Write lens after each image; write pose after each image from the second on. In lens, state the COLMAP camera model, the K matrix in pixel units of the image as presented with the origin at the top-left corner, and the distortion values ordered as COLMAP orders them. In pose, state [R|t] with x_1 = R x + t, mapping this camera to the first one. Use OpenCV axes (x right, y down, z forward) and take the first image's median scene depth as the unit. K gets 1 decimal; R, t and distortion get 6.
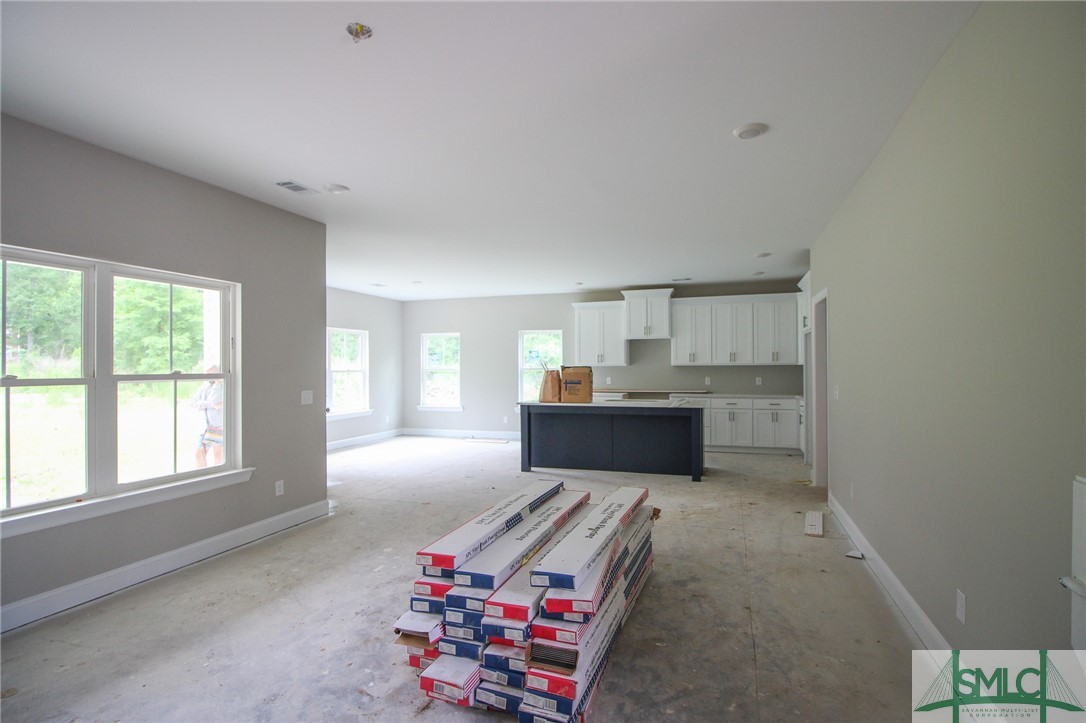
lens RADIAL K [[516.8, 0, 543.0], [0, 516.8, 361.5], [0, 0, 1]] dist [-0.001496, -0.000222]
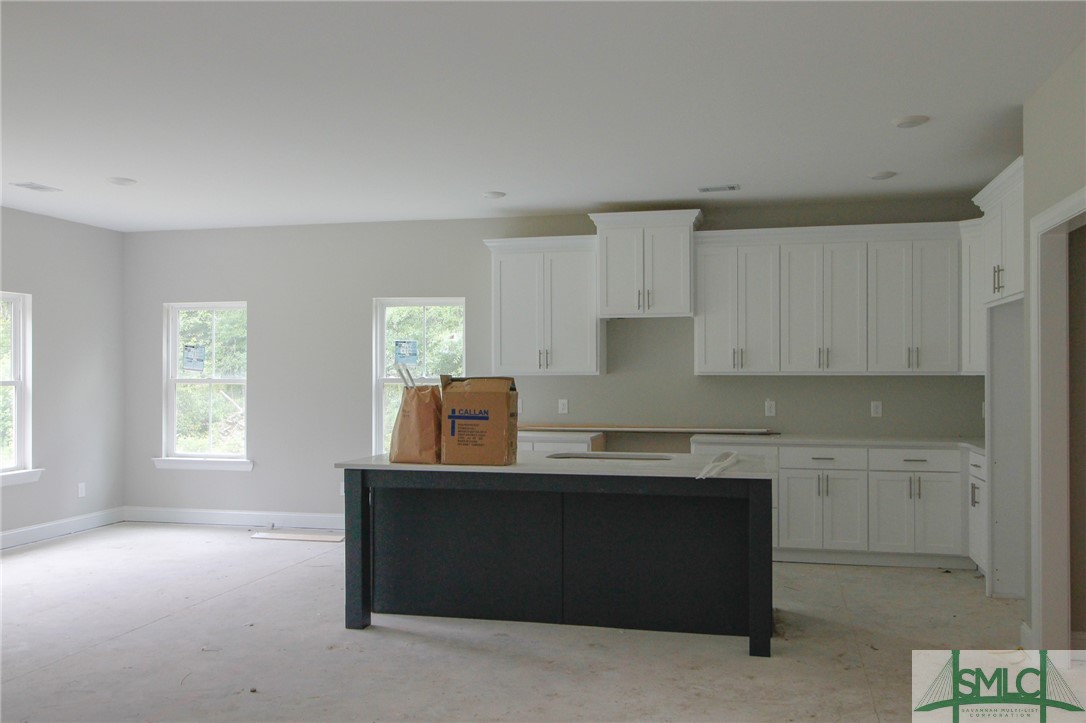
lens RADIAL K [[954.6, 0, 543.0], [0, 954.6, 361.5], [0, 0, 1]] dist [0.008001, 0.001826]
pose [[0.995404, 0.006585, 0.095542, 0.032579], [-0.006276, 0.999974, -0.003537, -0.000586], [-0.095563, 0.002921, 0.995419, 0.170379]]
